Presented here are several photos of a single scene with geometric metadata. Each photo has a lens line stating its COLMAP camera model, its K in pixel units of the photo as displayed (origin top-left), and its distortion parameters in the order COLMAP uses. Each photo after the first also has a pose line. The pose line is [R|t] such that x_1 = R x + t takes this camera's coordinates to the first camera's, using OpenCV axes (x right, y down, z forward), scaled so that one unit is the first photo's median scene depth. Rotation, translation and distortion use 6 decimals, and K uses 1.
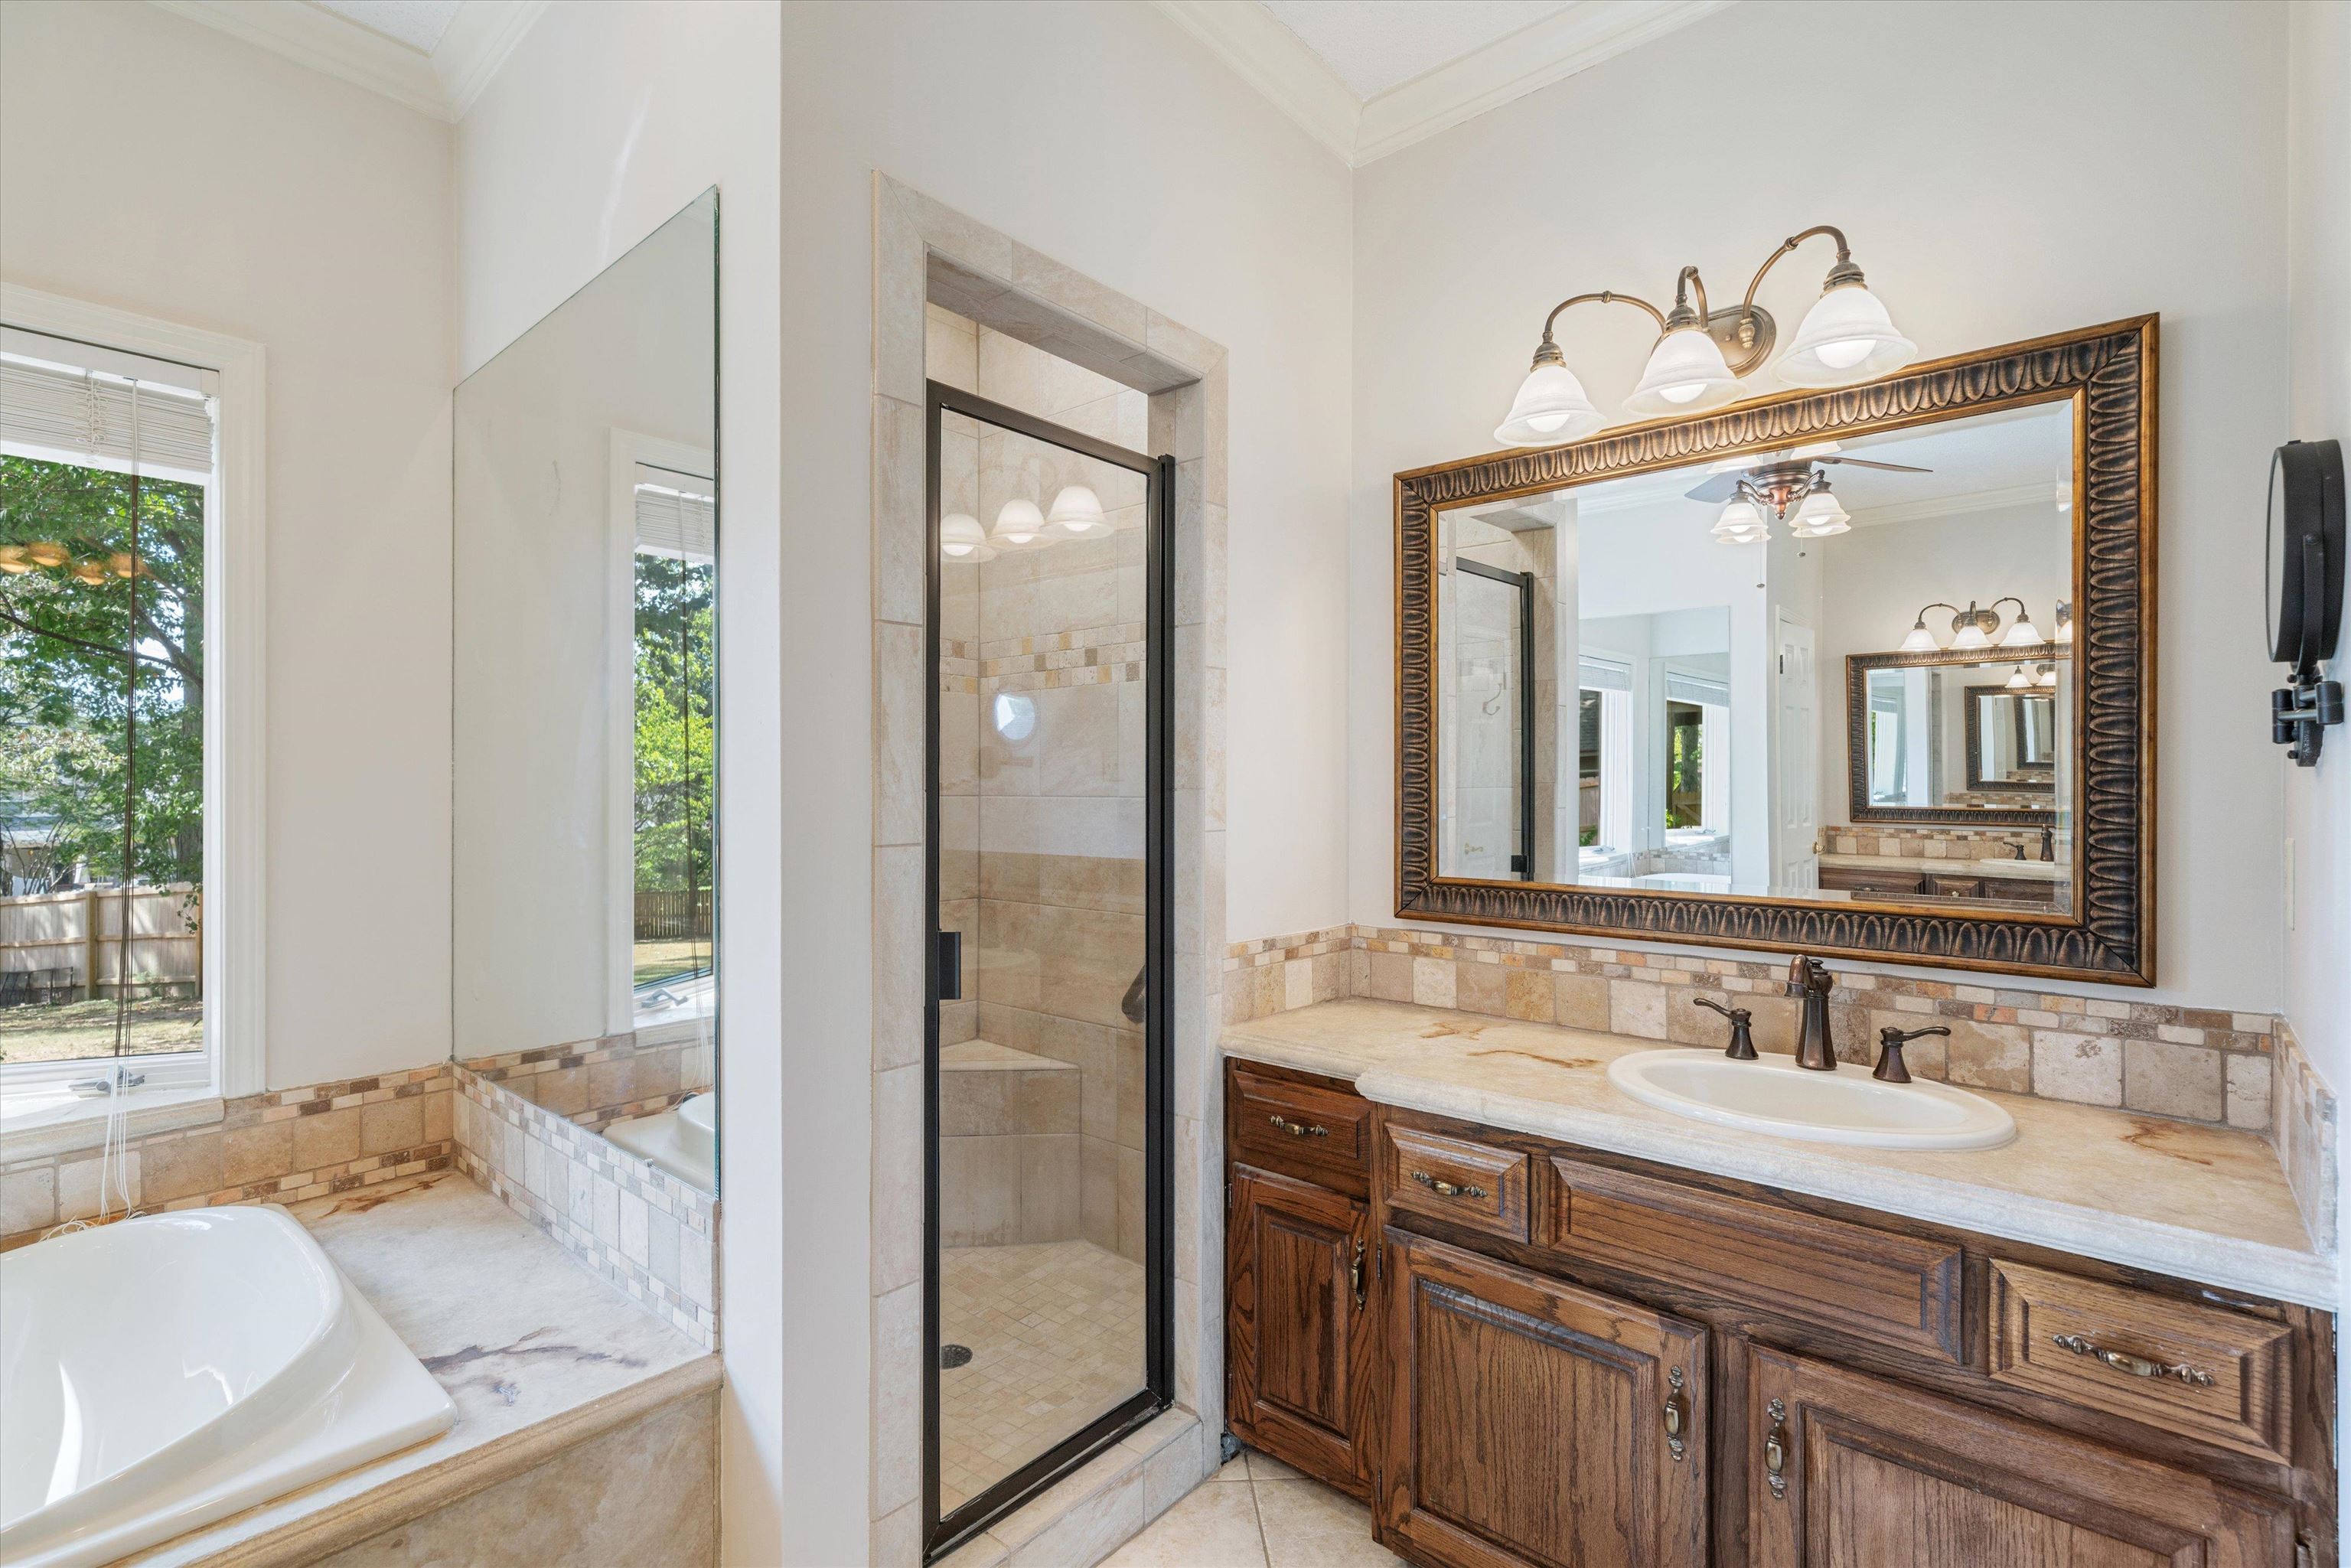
lens RADIAL K [[1072.1, 0, 1181.2], [0, 1072.1, 784.1], [0, 0, 1]] dist [0.004388, 0.000136]
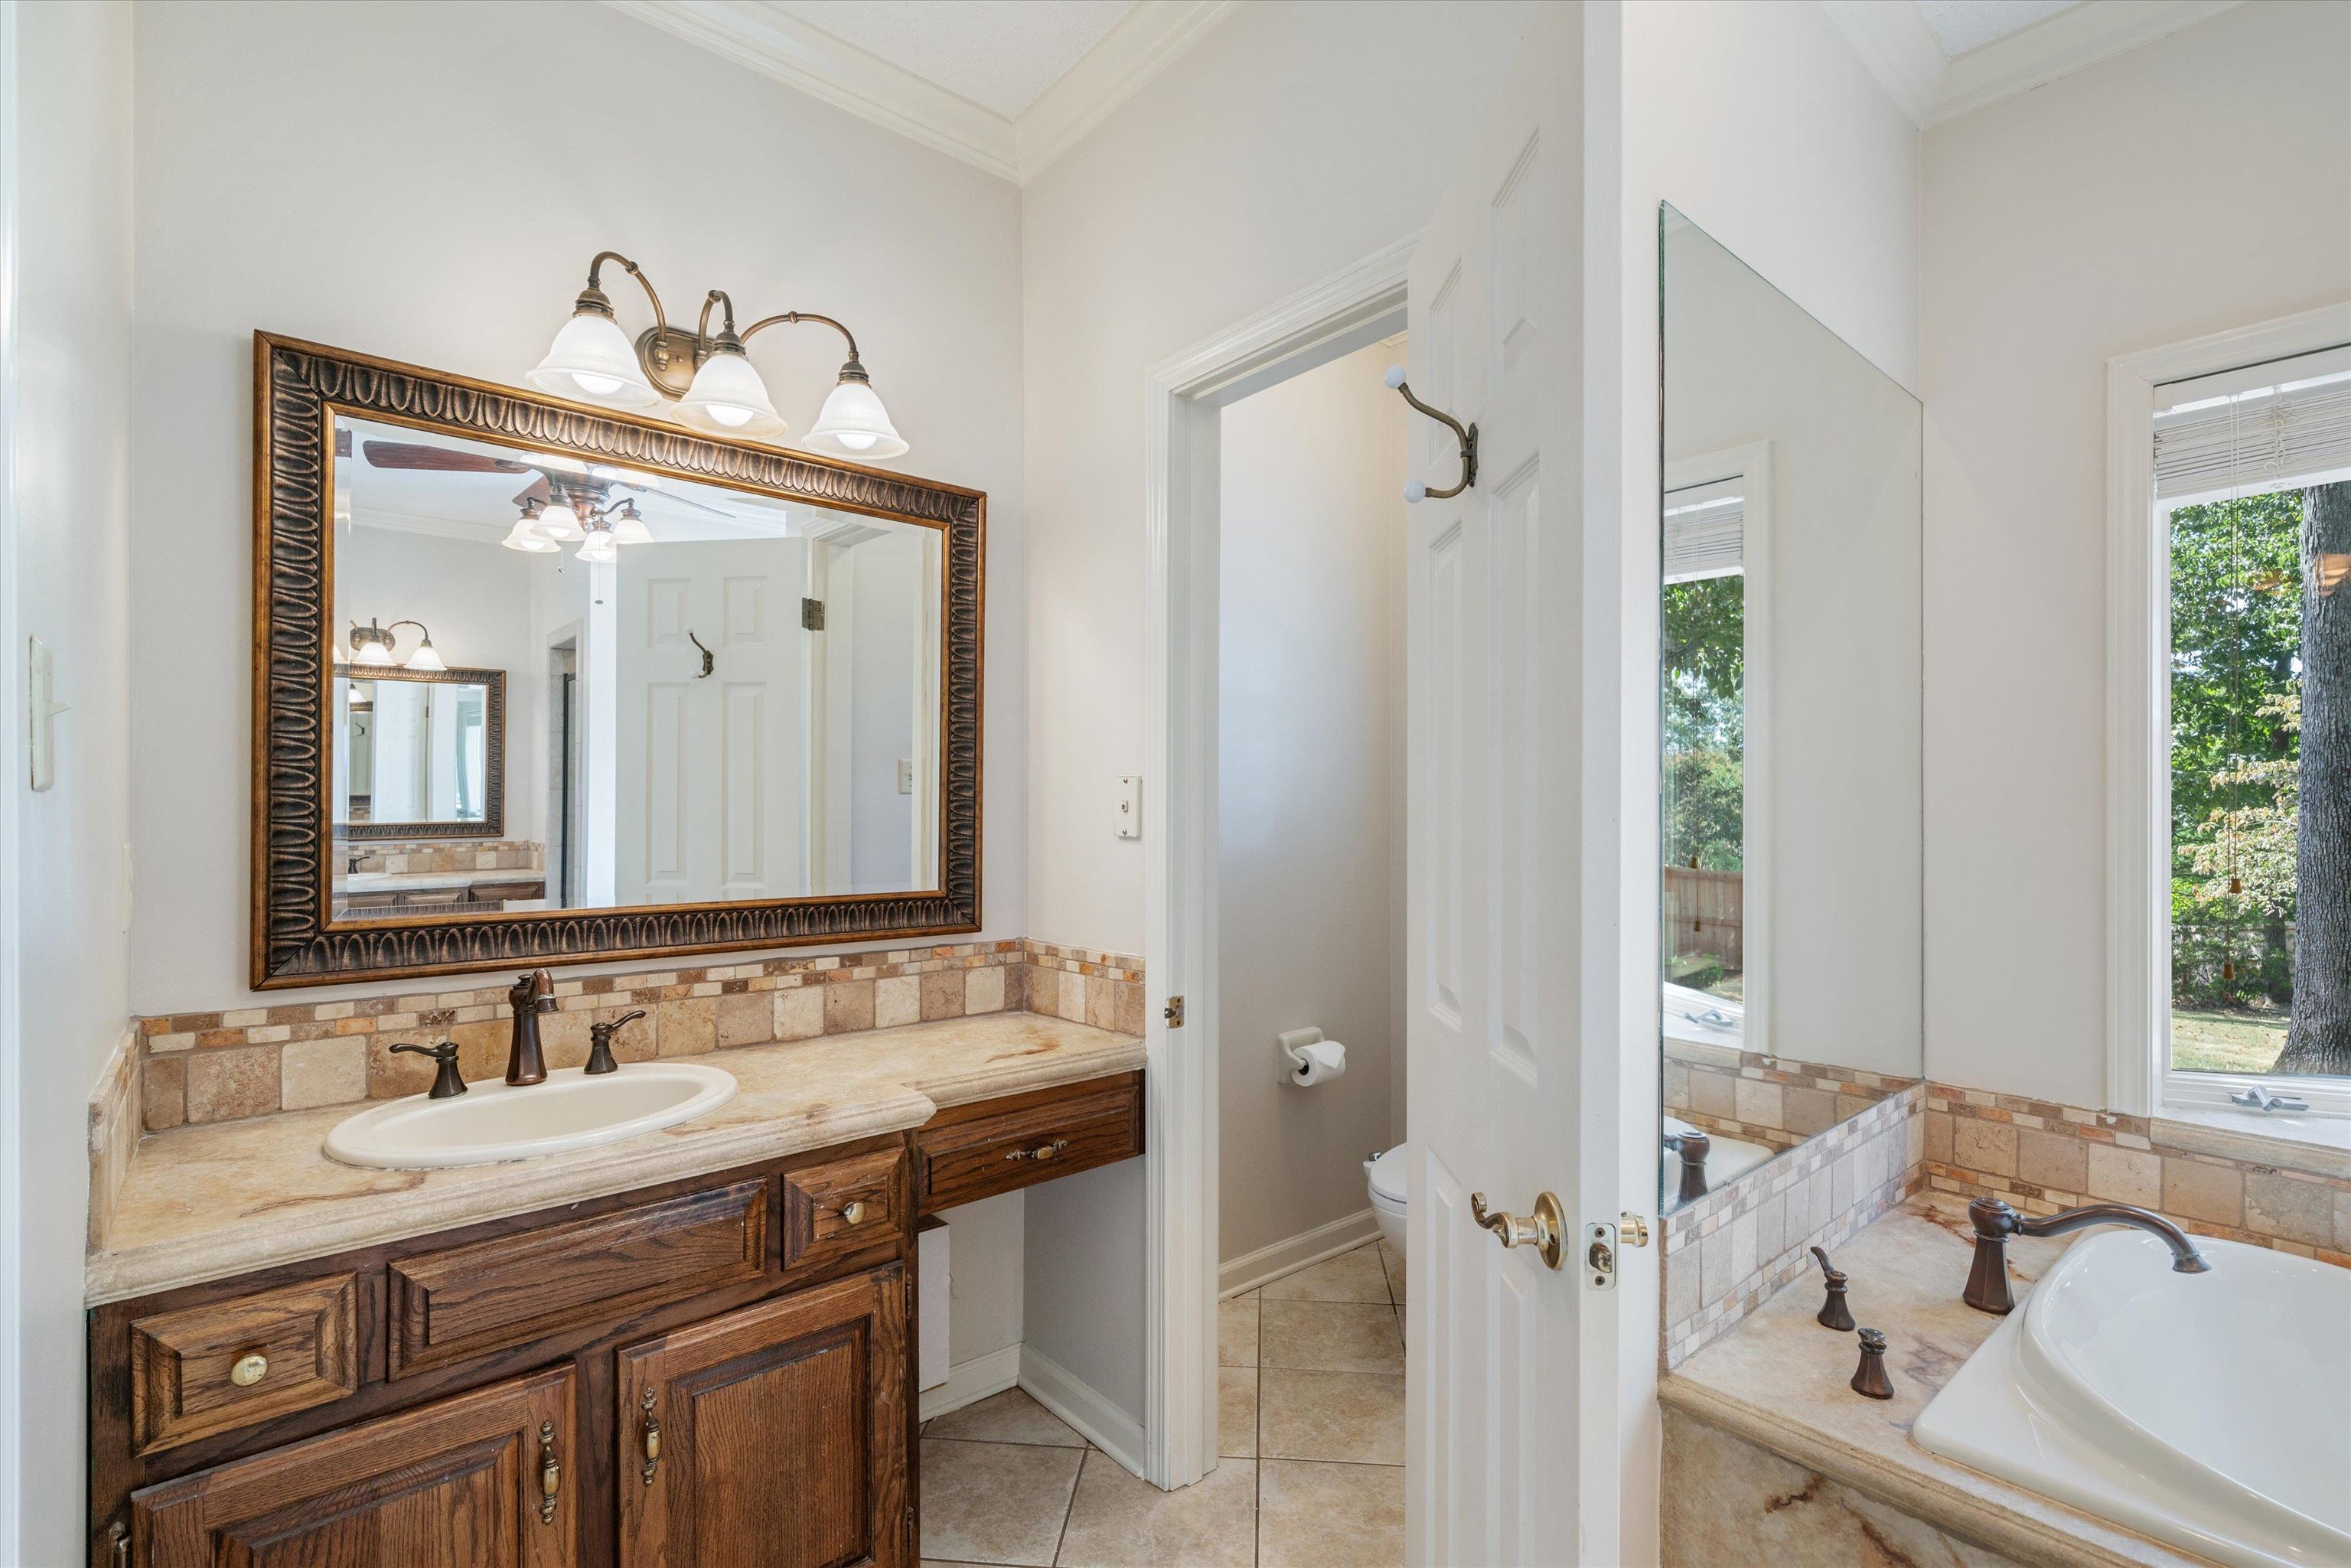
lens RADIAL K [[1072.1, 0, 1181.6], [0, 1072.1, 796.7], [0, 0, 1]] dist [0.004388, 0.000136]
pose [[0.148374, 0.001186, 0.988931, -0.343415], [-0.005529, 0.999985, -0.000370, -0.001355], [-0.988916, -0.005413, 0.148378, 0.297148]]
